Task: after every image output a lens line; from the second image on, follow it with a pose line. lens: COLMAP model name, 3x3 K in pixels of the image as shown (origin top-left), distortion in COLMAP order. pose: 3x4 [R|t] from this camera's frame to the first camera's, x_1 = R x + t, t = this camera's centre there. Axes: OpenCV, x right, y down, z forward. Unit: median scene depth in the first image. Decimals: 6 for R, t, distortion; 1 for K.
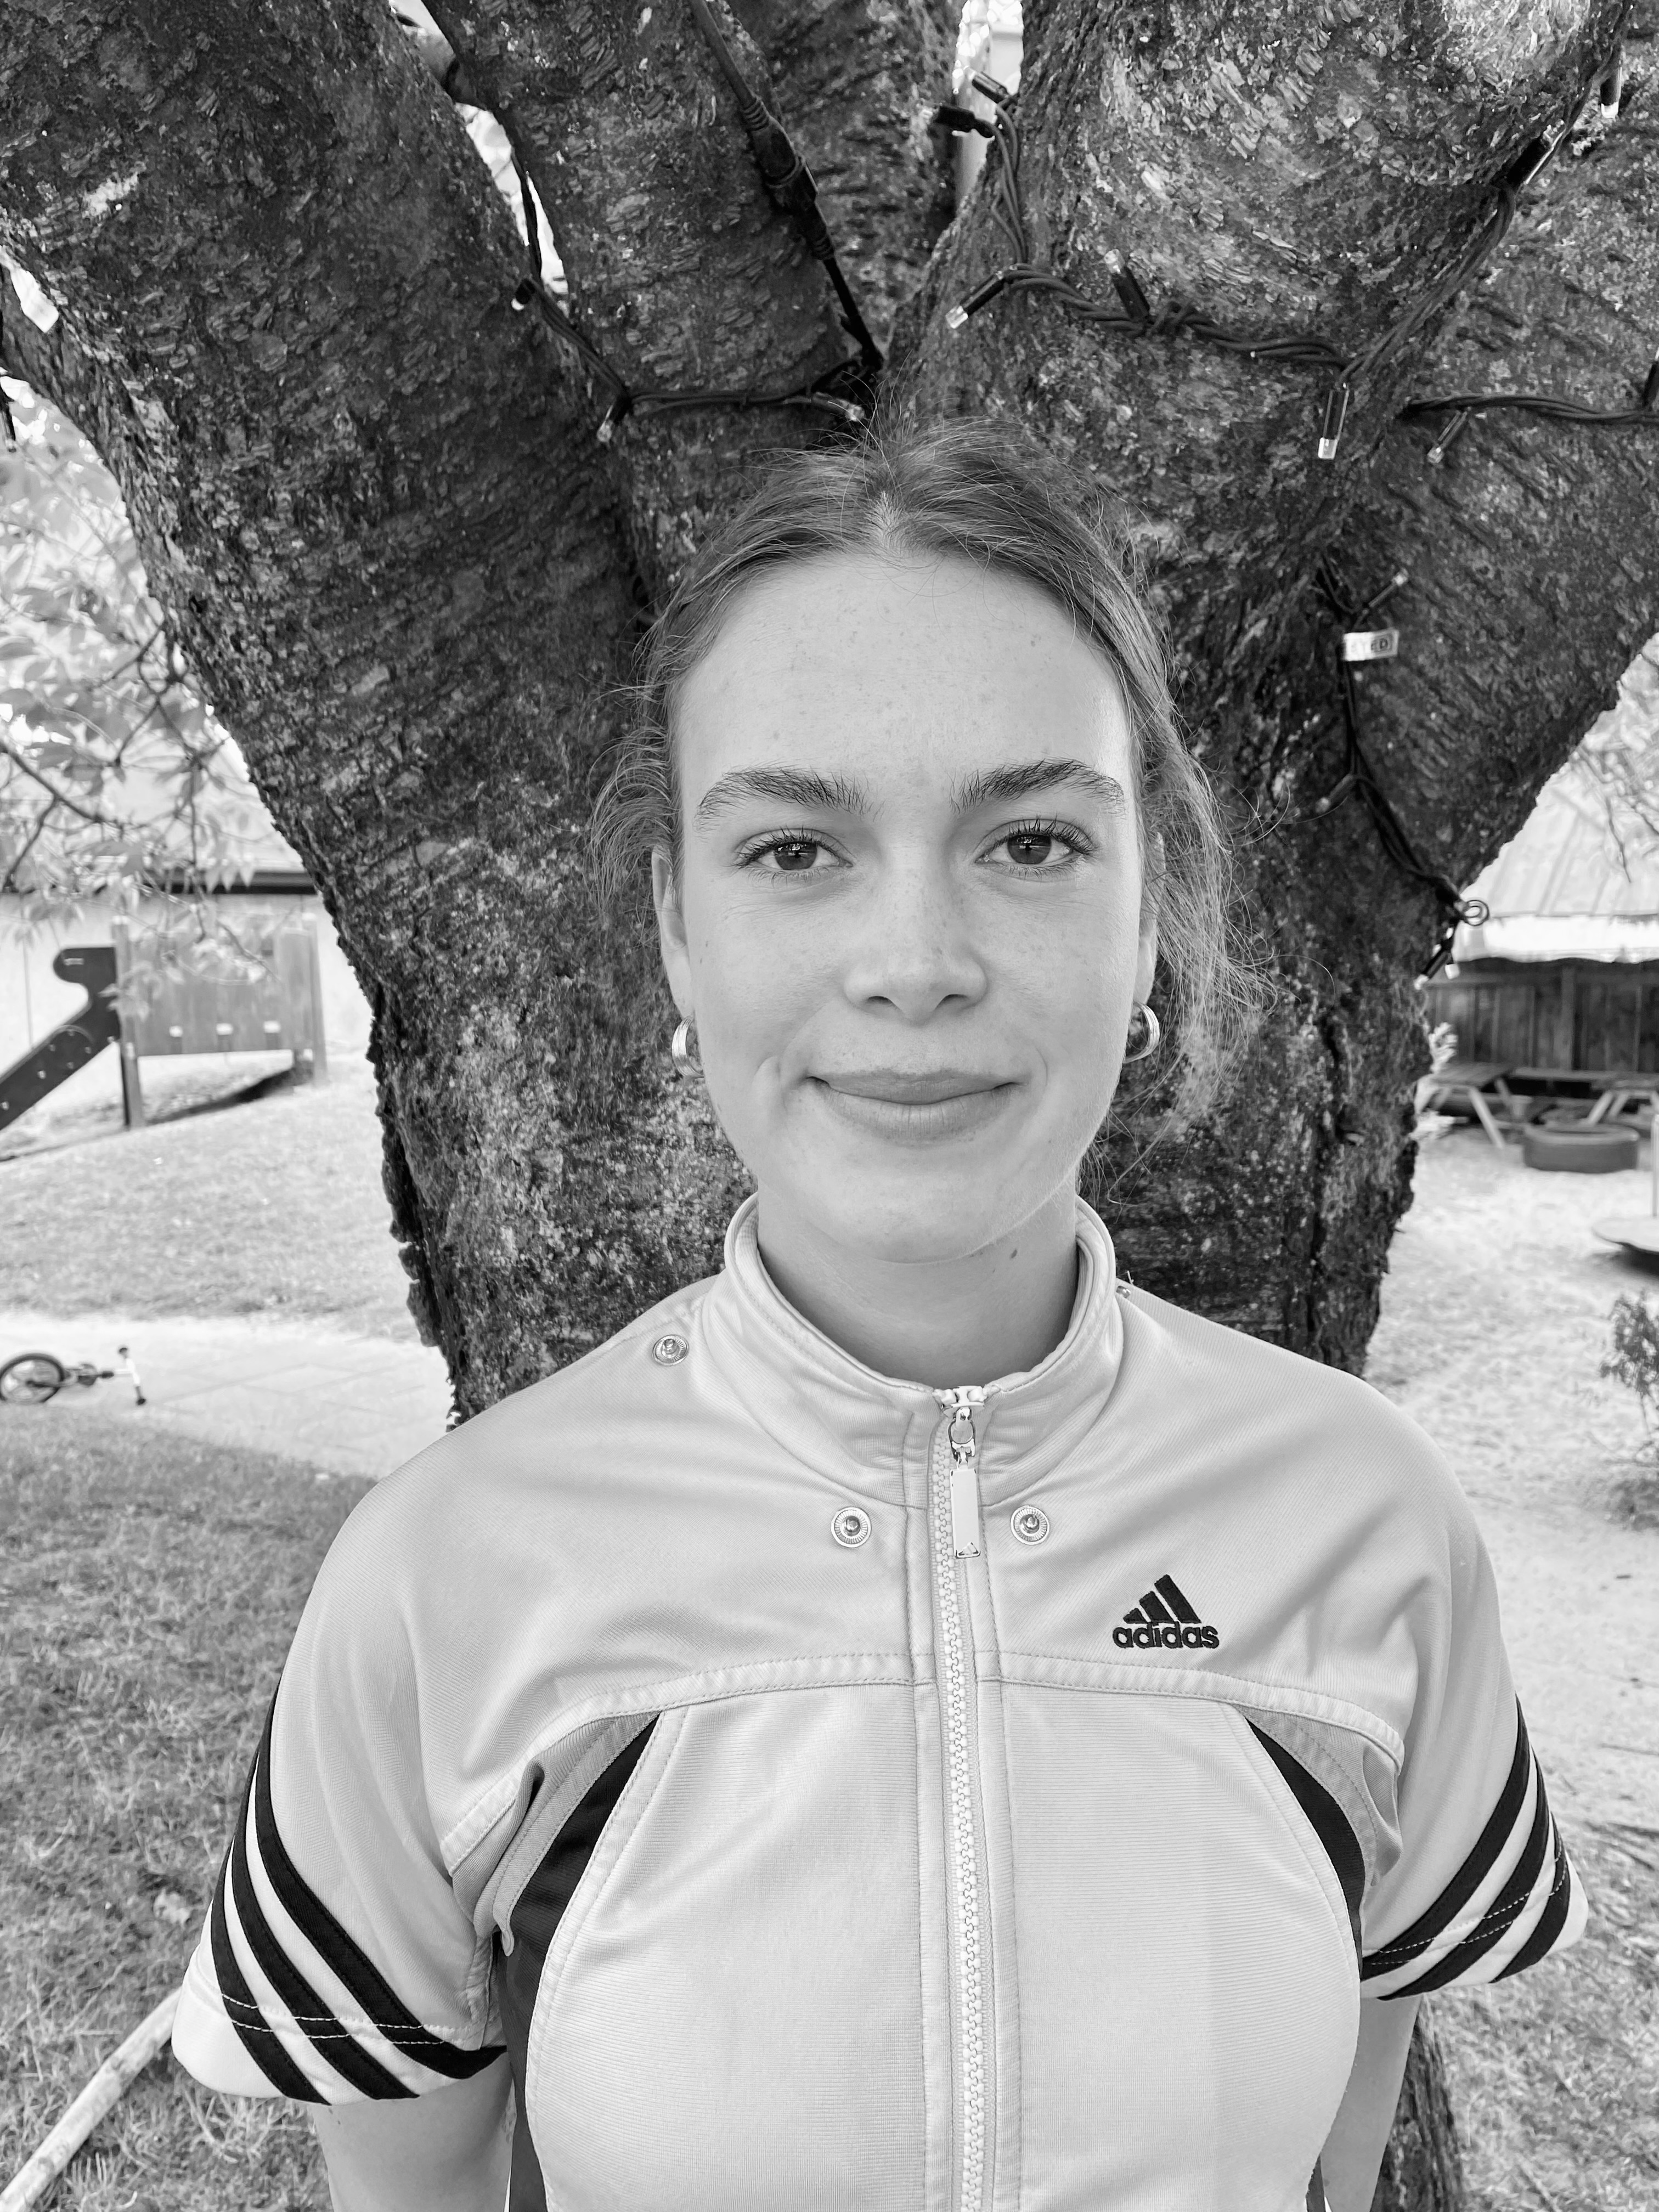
lens RADIAL K [[1681.7, 0, 815.7], [0, 1681.7, 1096.1], [0, 0, 1]] dist [0.007594, 0.002432]
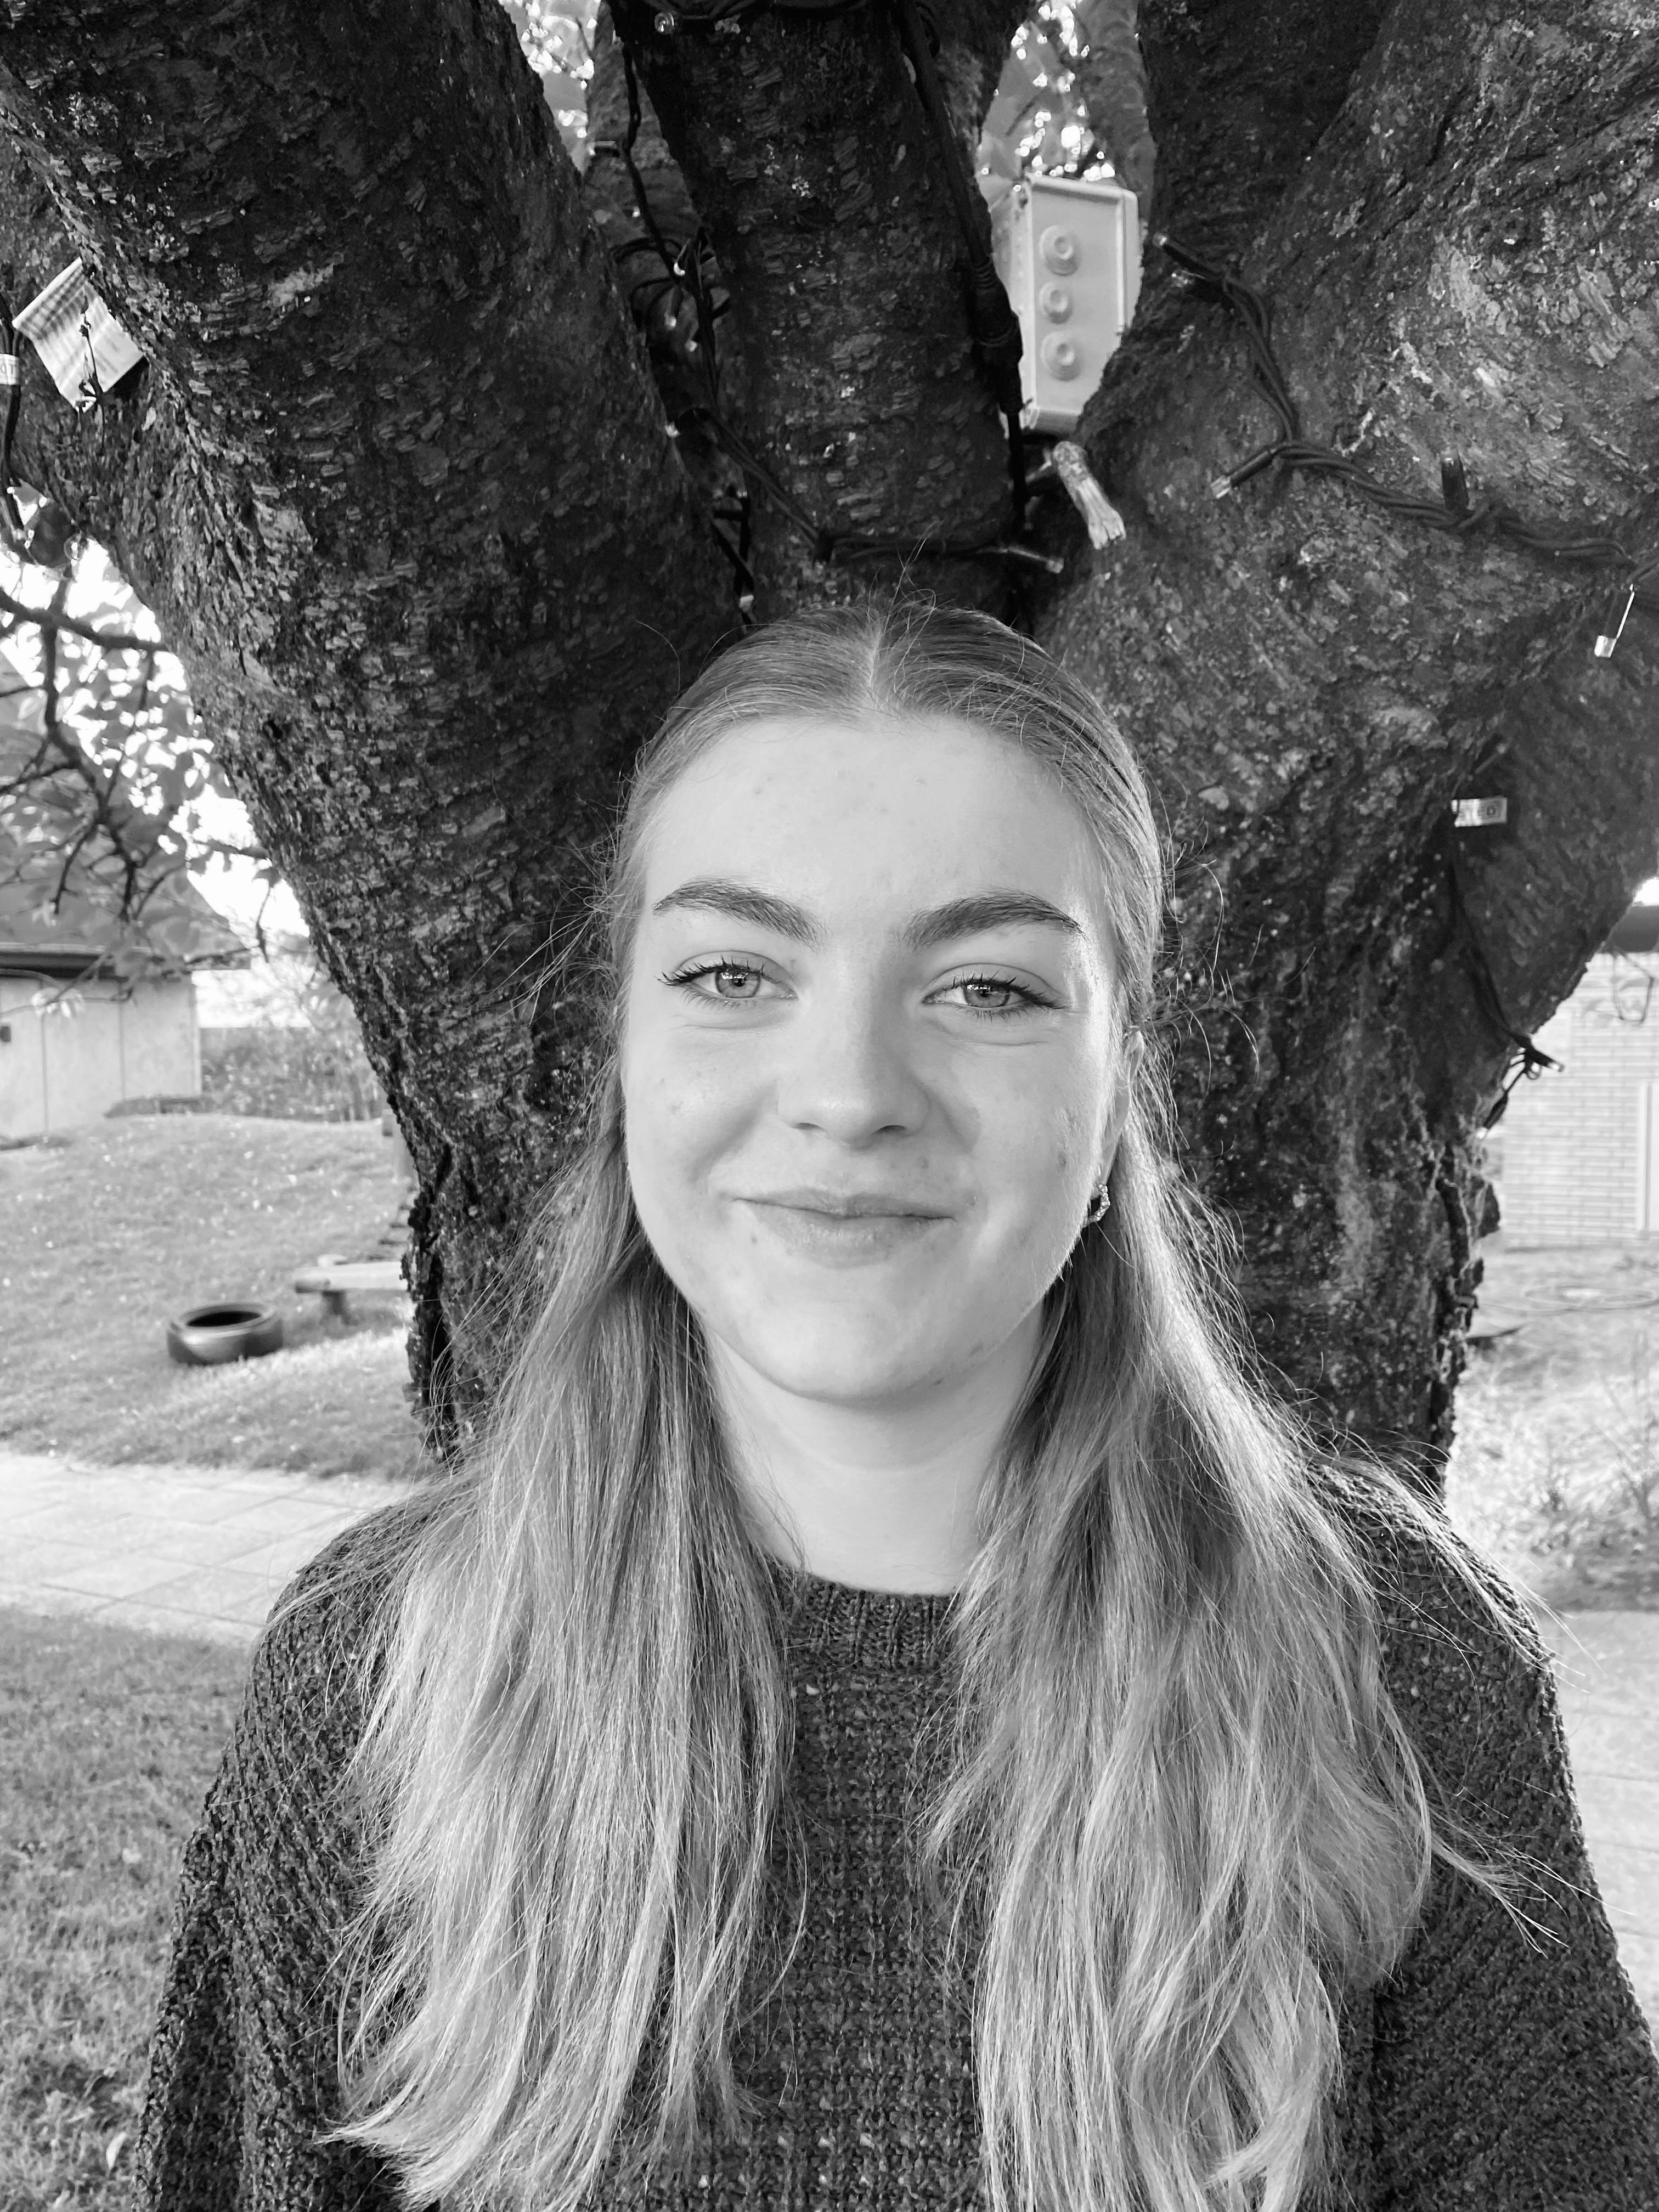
lens RADIAL K [[1680.5, 0, 818.9], [0, 1680.5, 1121.6], [0, 0, 1]] dist [0.008755, -0.002393]
pose [[0.982649, -0.000462, 0.185477, -0.270741], [0.007261, 0.999326, -0.035981, -0.053464], [-0.185335, 0.036703, 0.981990, 0.084988]]
